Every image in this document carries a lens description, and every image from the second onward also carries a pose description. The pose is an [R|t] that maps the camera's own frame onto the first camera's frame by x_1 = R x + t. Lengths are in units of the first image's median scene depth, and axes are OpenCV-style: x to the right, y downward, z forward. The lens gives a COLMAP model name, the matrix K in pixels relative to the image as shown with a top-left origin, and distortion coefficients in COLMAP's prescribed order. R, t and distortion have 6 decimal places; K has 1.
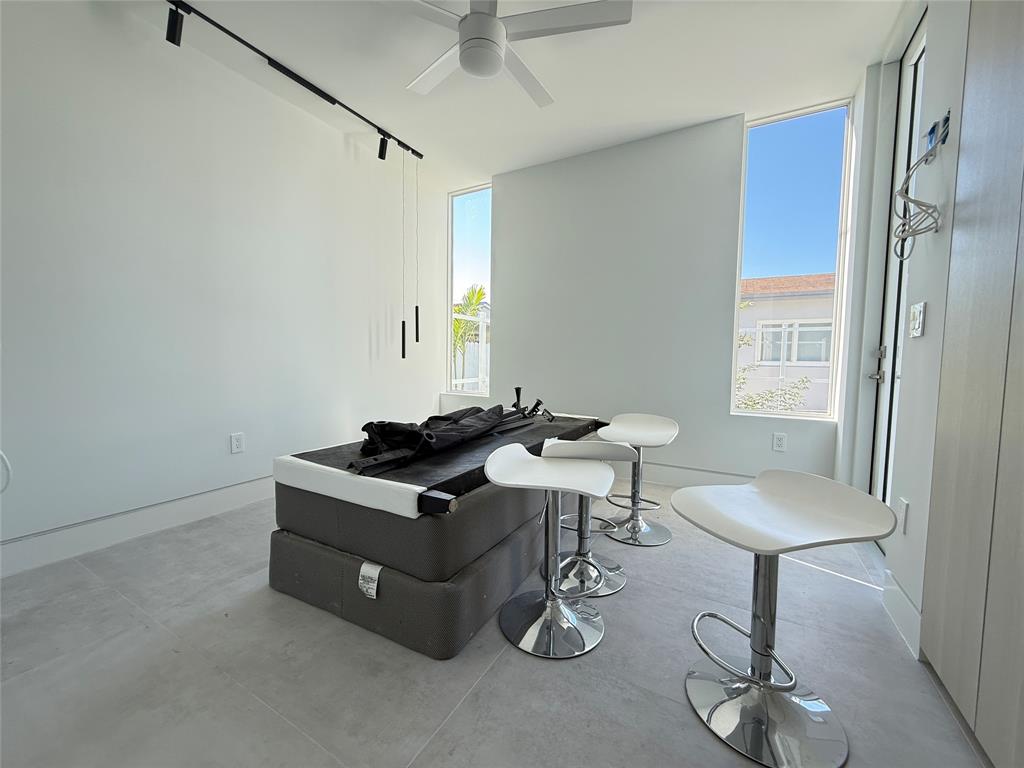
lens RADIAL K [[406.3, 0, 509.7], [0, 406.3, 383.1], [0, 0, 1]] dist [-0.001523, -0.000314]
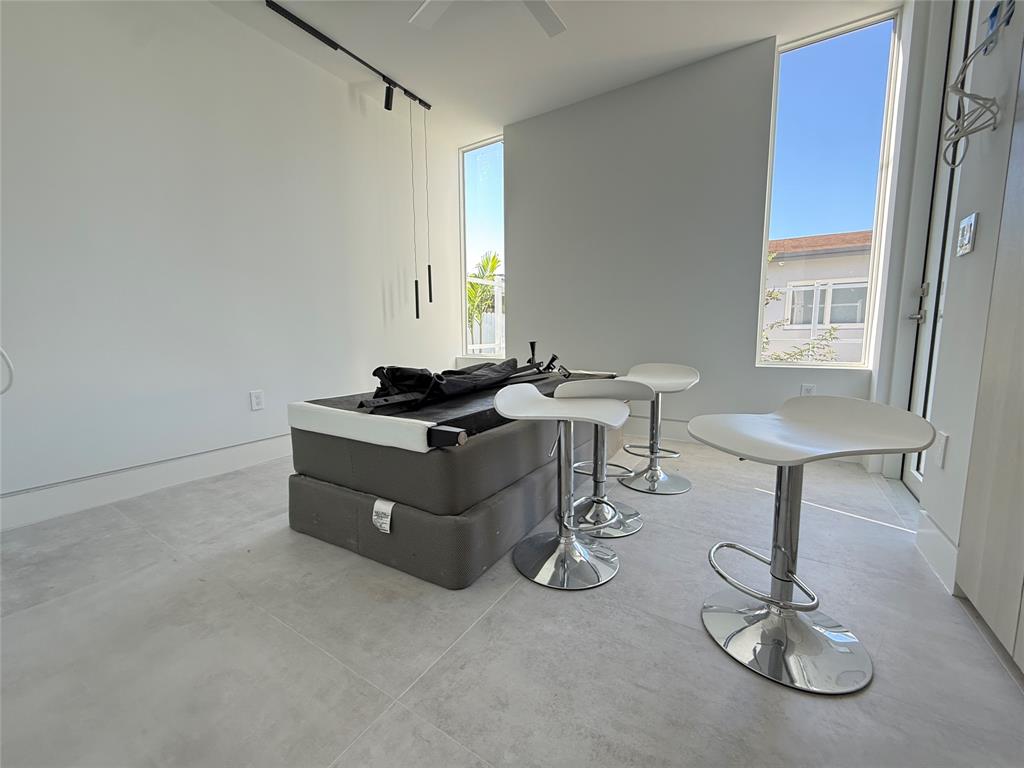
lens RADIAL K [[406.3, 0, 510.2], [0, 406.3, 387.1], [0, 0, 1]] dist [-0.001523, -0.000314]
pose [[0.998628, -0.015951, -0.049867, 0.023236], [0.018803, 0.998181, 0.057273, 0.105750], [0.048863, -0.058133, 0.997112, 0.025841]]
